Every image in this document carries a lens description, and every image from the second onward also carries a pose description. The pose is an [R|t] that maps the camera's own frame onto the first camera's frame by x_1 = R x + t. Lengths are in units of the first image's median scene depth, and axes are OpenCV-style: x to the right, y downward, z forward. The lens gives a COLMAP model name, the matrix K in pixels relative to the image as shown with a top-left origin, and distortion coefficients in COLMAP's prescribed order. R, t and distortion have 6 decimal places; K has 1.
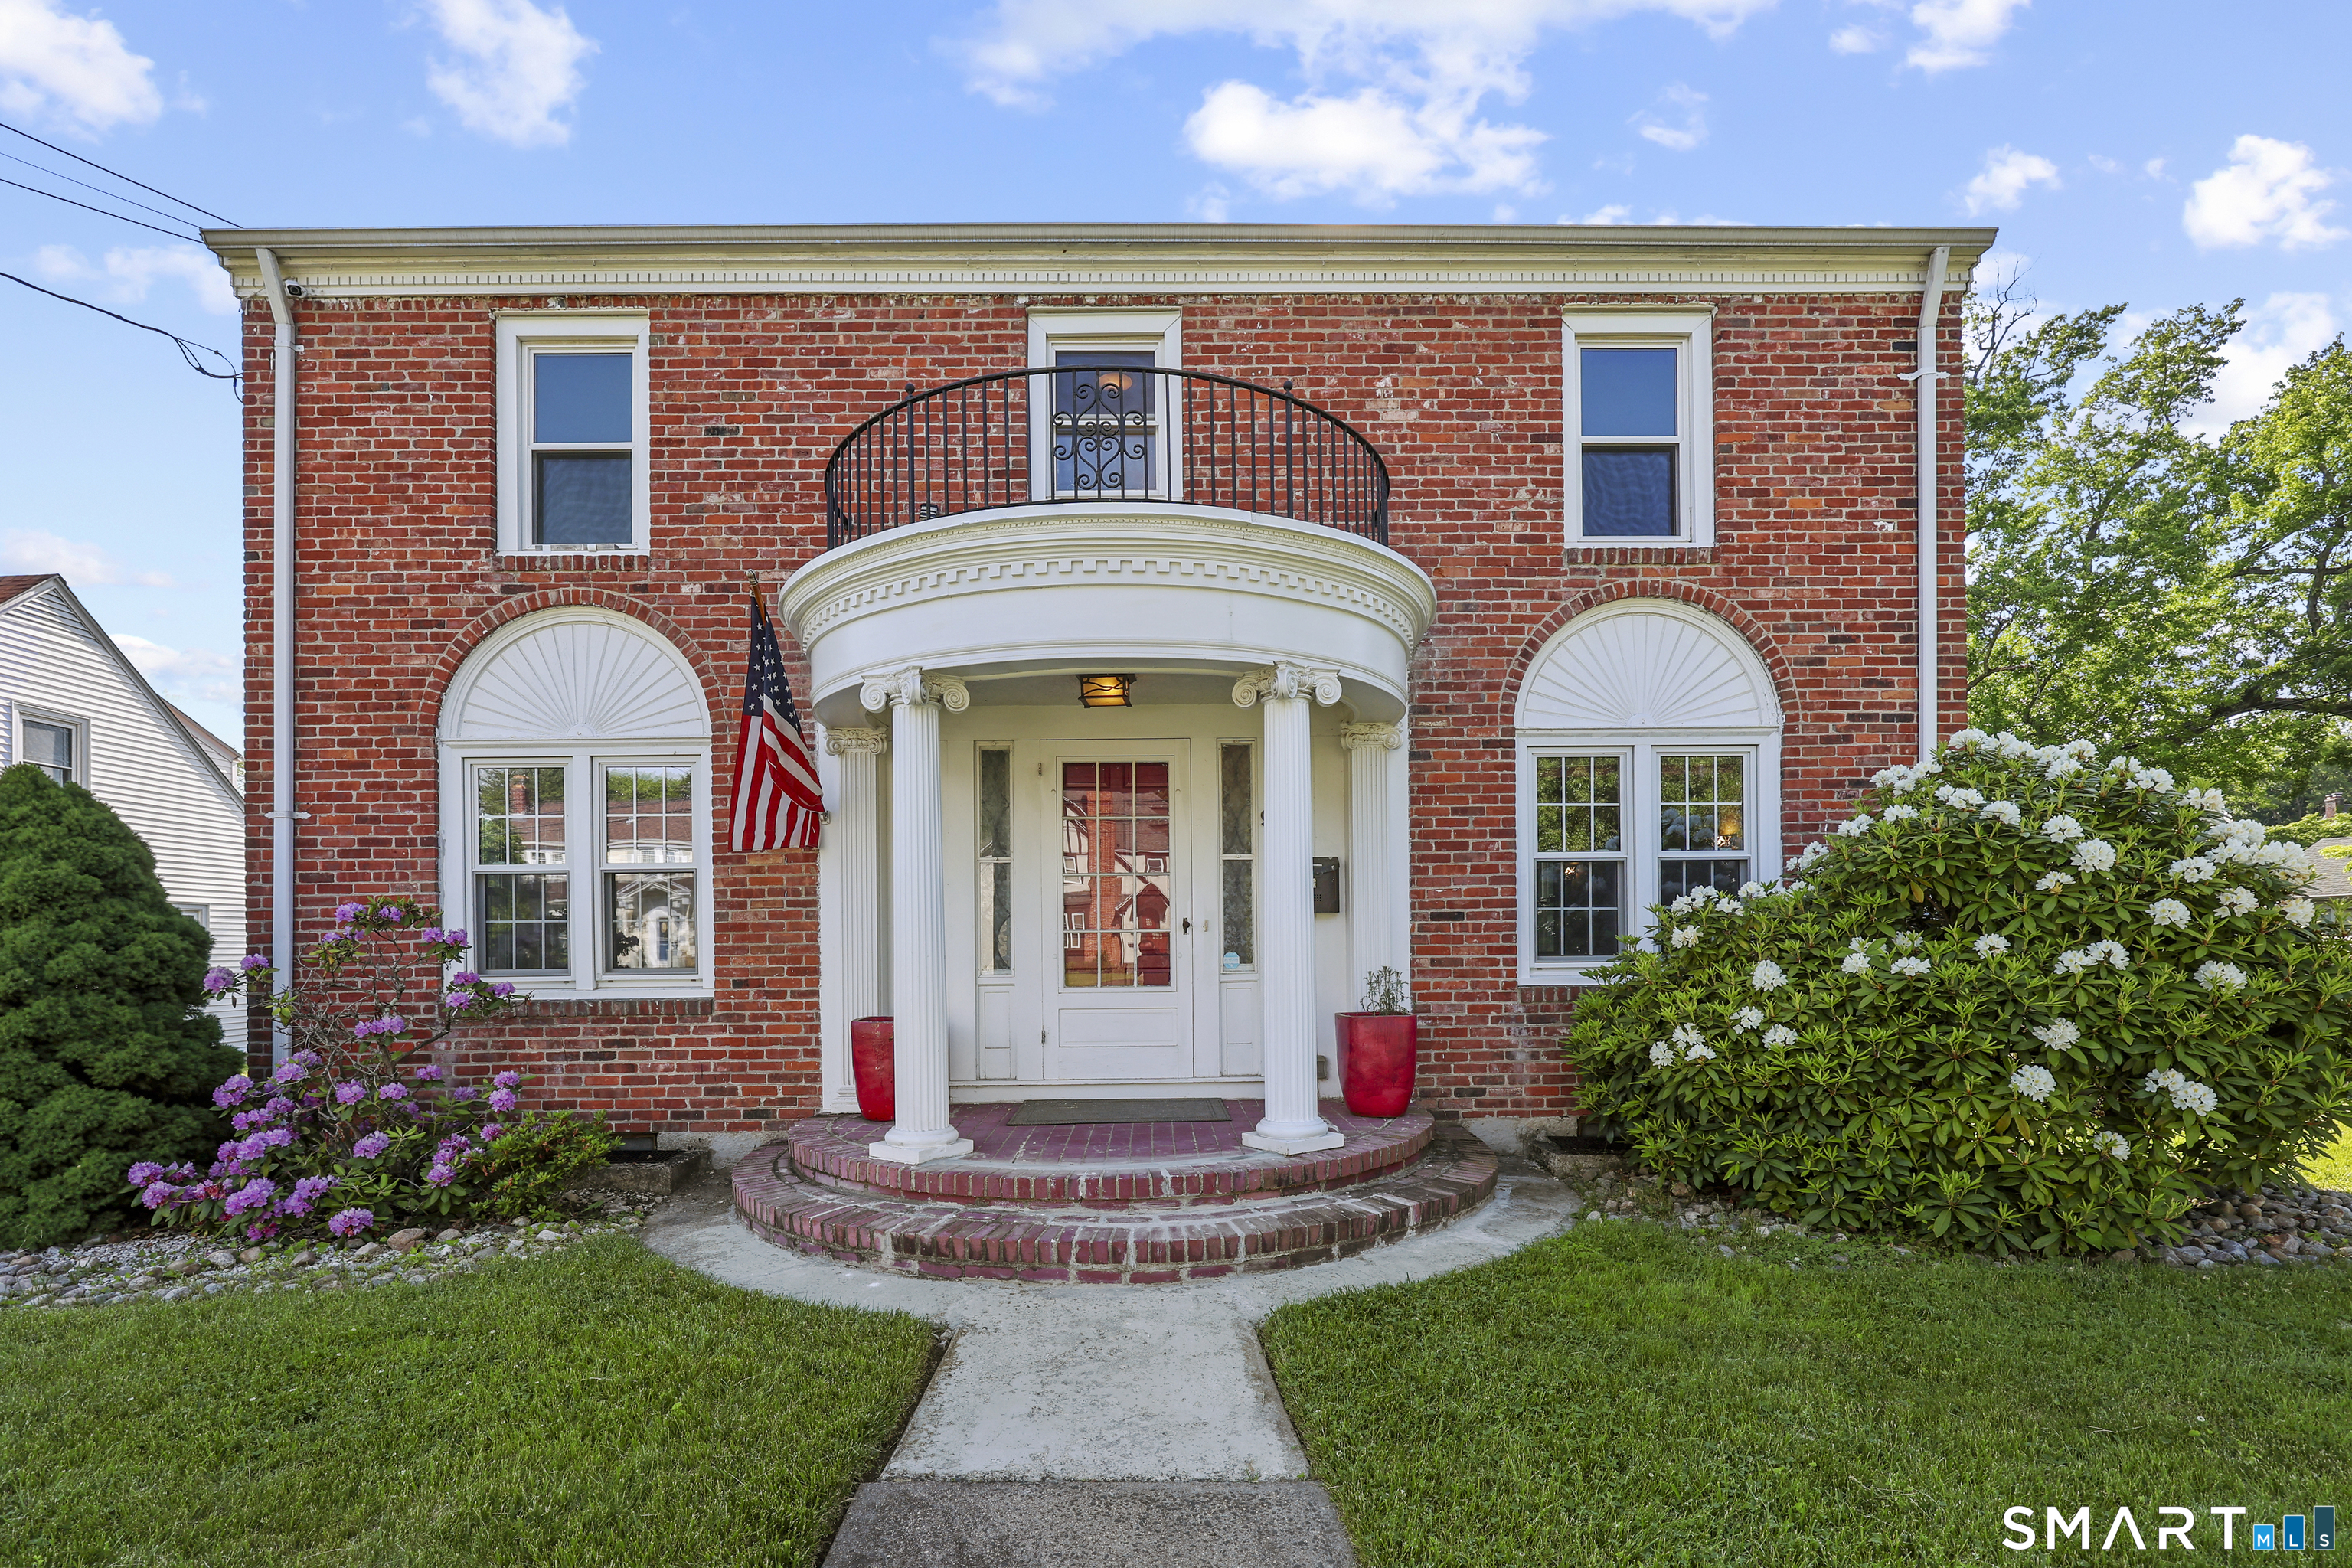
lens RADIAL K [[951.4, 0, 1176.5], [0, 951.4, 942.1], [0, 0, 1]] dist [-0.002621, -0.000305]
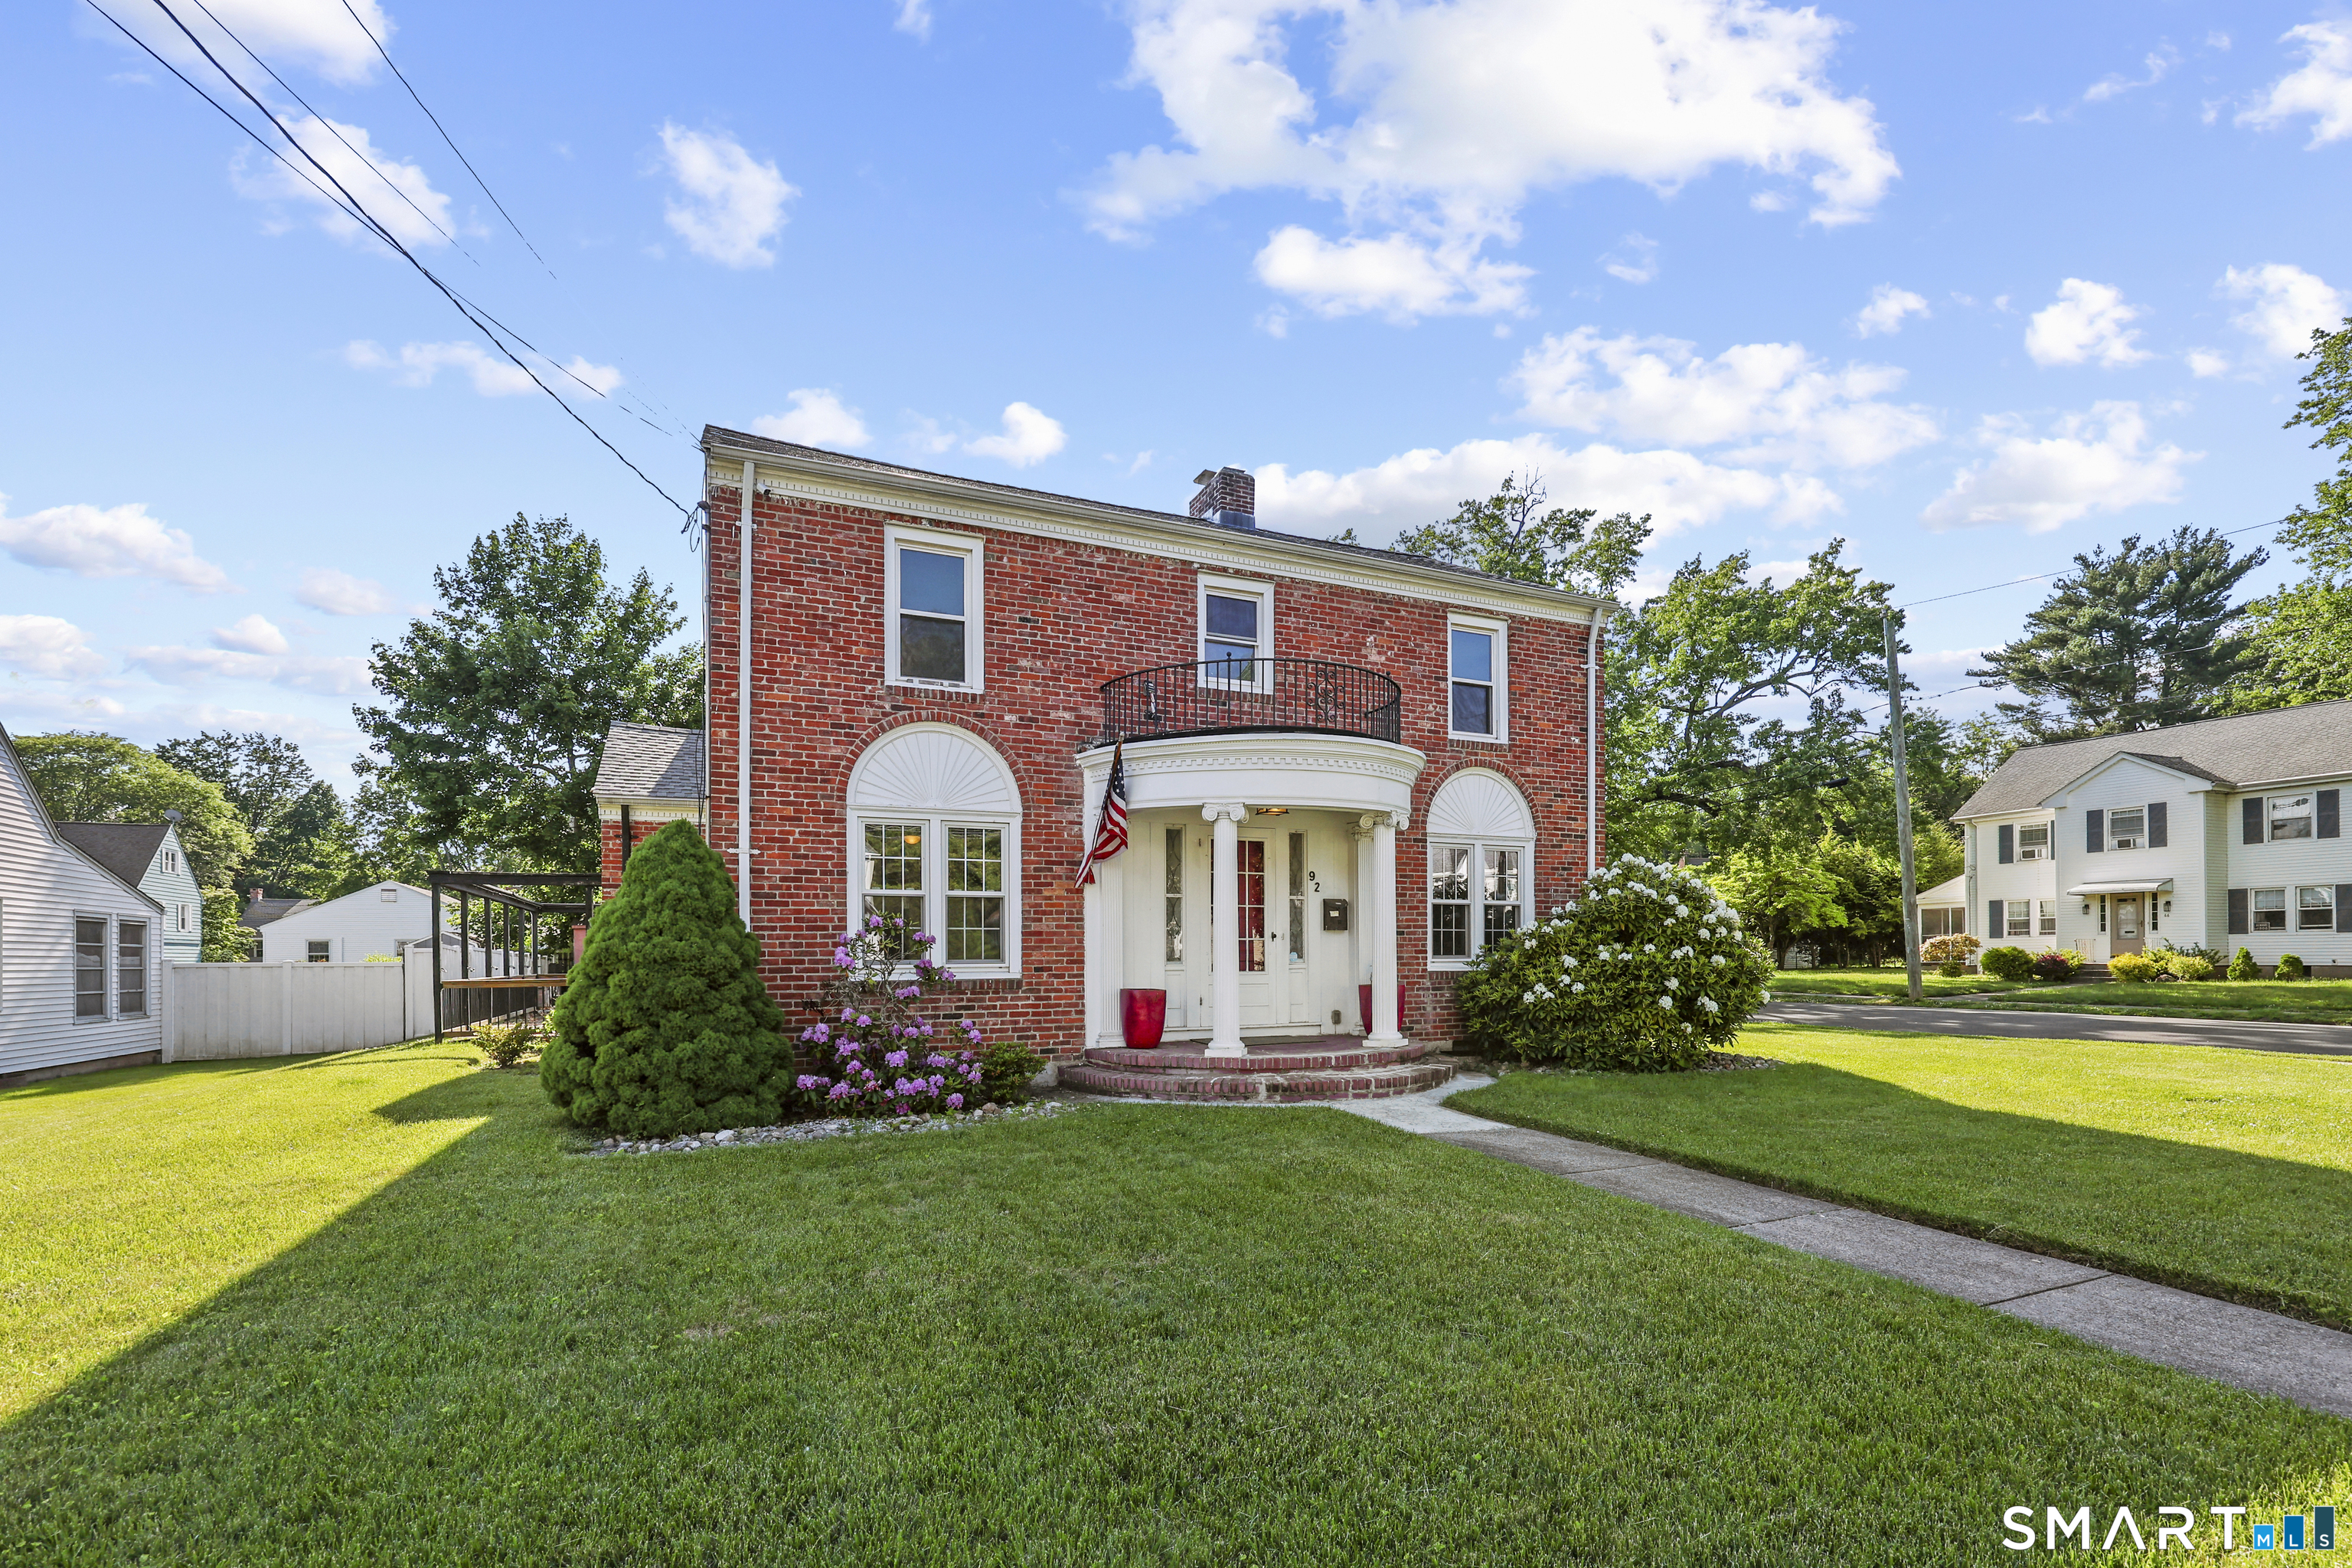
lens RADIAL K [[984.0, 0, 1170.8], [0, 984.0, 948.9], [0, 0, 1]] dist [0.001321, 0.000010]
pose [[0.918599, 0.007367, 0.395123, -0.912768], [-0.004246, 0.999953, -0.008772, 0.023475], [-0.395169, 0.006380, 0.918586, -0.602870]]
